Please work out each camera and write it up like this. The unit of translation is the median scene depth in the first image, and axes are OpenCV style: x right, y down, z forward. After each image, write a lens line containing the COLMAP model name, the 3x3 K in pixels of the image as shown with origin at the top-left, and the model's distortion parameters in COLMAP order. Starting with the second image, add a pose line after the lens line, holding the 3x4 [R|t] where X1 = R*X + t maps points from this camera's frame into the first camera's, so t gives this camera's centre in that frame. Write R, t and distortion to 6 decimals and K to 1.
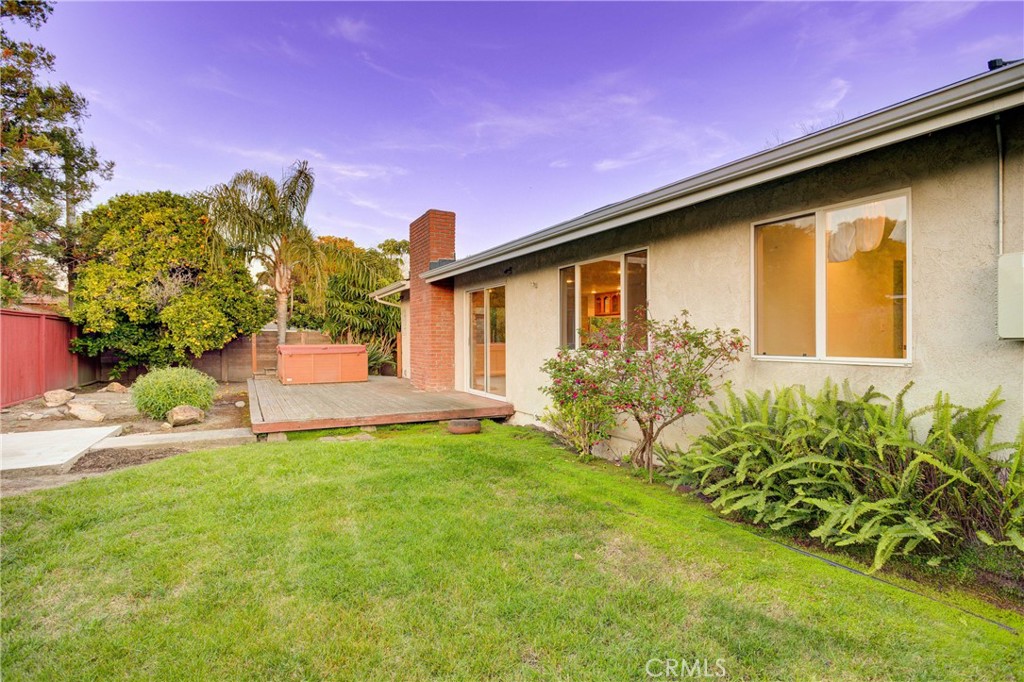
lens RADIAL K [[499.3, 0, 512.0], [0, 499.3, 341.0], [0, 0, 1]] dist [-0.004884, -0.000102]
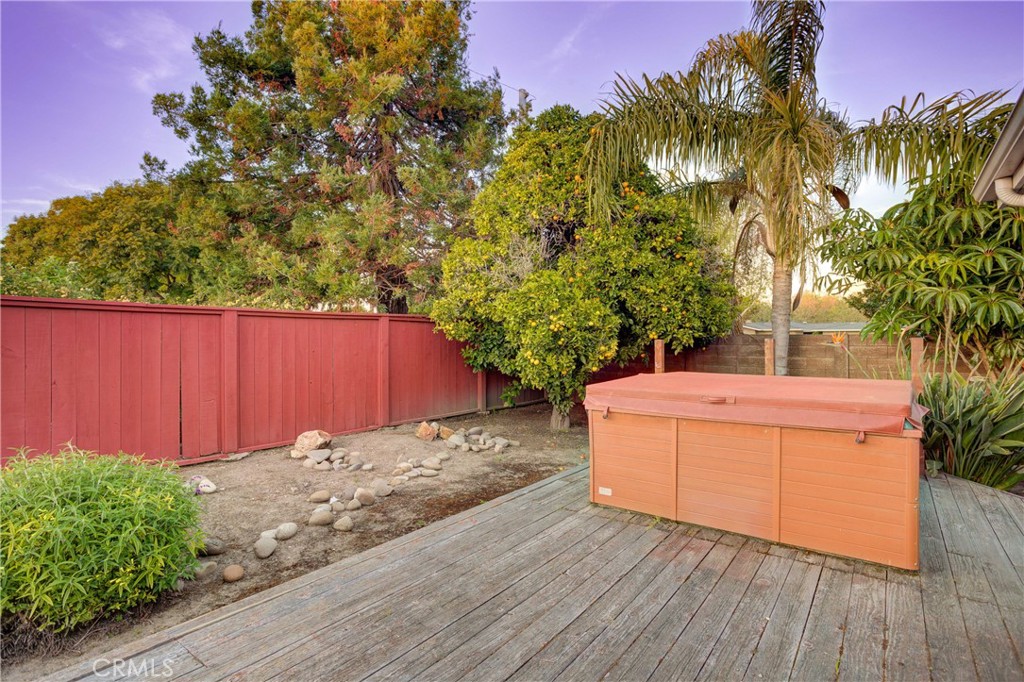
lens RADIAL K [[499.3, 0, 512.0], [0, 499.3, 341.0], [0, 0, 1]] dist [-0.004884, -0.000102]
pose [[0.402900, 0.013115, -0.915150, -0.156467], [-0.007601, 0.999911, 0.010983, -0.020356], [0.915212, 0.002531, 0.402964, 0.725024]]
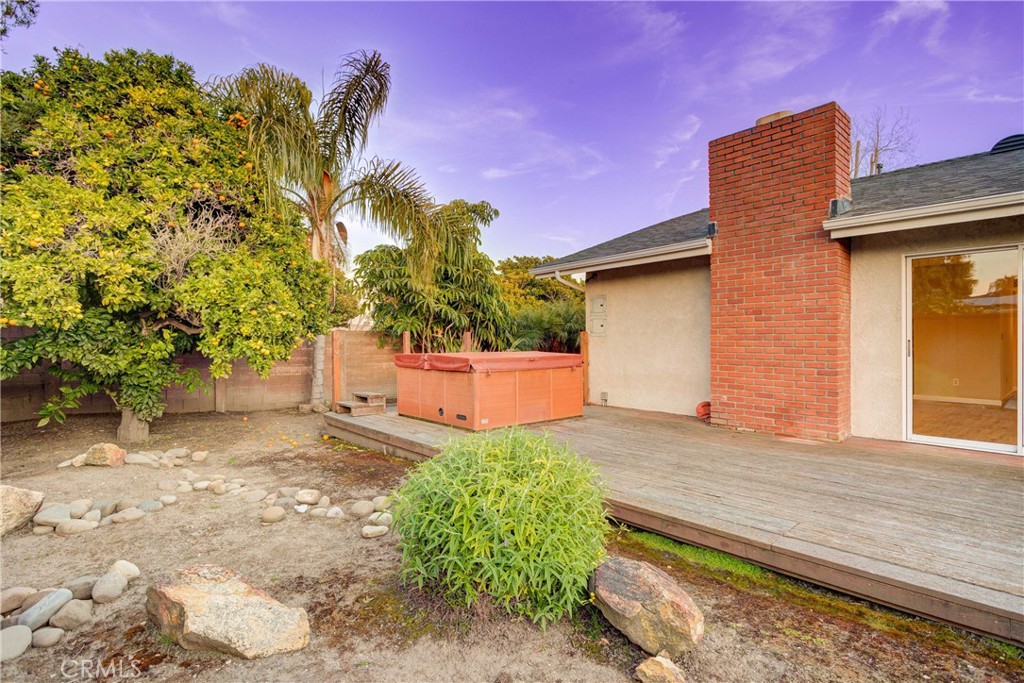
lens RADIAL K [[467.4, 0, 512.0], [0, 467.4, 341.5], [0, 0, 1]] dist [-0.015682, -0.000107]
pose [[0.970342, -0.003116, 0.241714, -0.463070], [0.000863, 0.999955, 0.009427, -0.007843], [-0.241733, -0.008939, 0.970302, 0.445503]]
